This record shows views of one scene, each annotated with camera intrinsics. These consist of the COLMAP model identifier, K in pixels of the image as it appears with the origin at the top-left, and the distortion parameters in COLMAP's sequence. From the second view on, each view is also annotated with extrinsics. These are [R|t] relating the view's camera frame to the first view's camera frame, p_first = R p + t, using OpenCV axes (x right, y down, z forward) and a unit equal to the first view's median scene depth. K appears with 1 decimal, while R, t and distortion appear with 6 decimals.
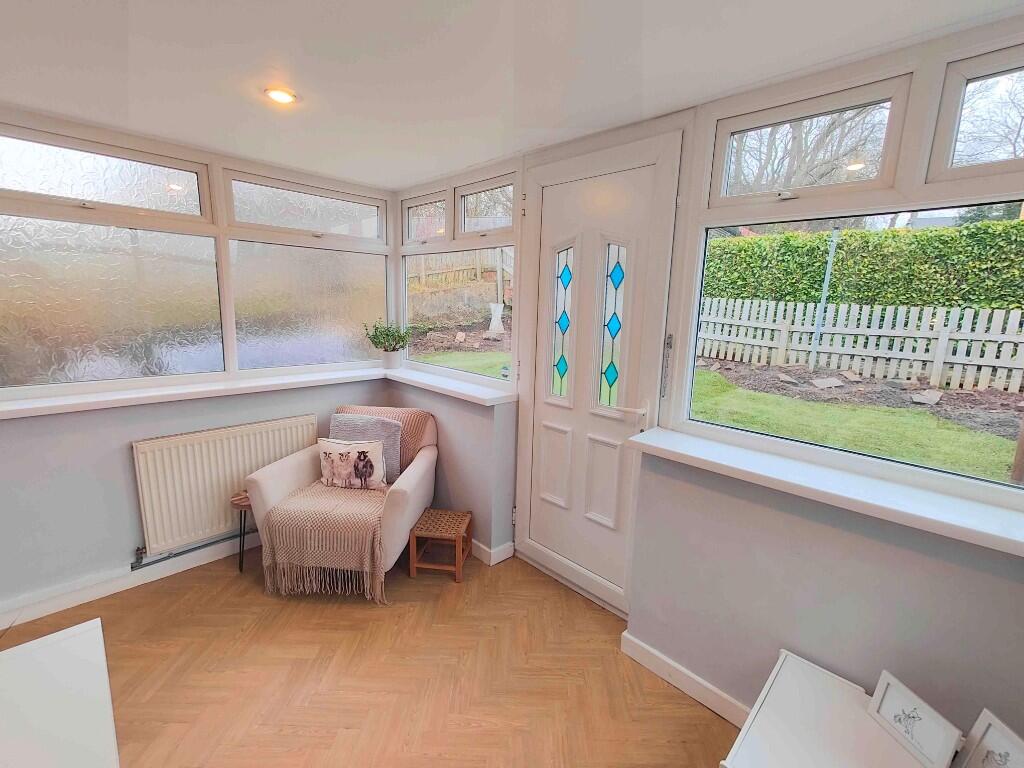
lens RADIAL K [[450.4, 0, 513.1], [0, 450.4, 383.7], [0, 0, 1]] dist [0.004188, 0.000226]
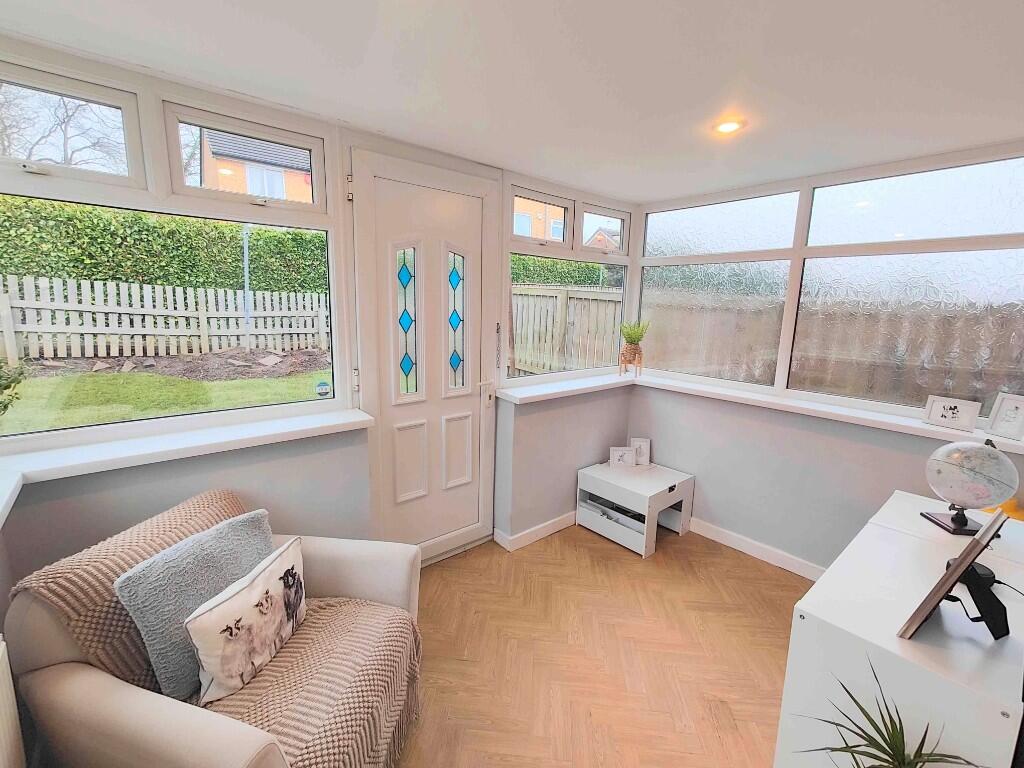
lens RADIAL K [[450.4, 0, 512.5], [0, 450.4, 381.3], [0, 0, 1]] dist [0.004188, 0.000226]
pose [[0.074194, -0.200305, 0.976920, -0.382702], [0.159637, 0.969373, 0.186633, -0.066606], [-0.984384, 0.142106, 0.103898, 0.292723]]
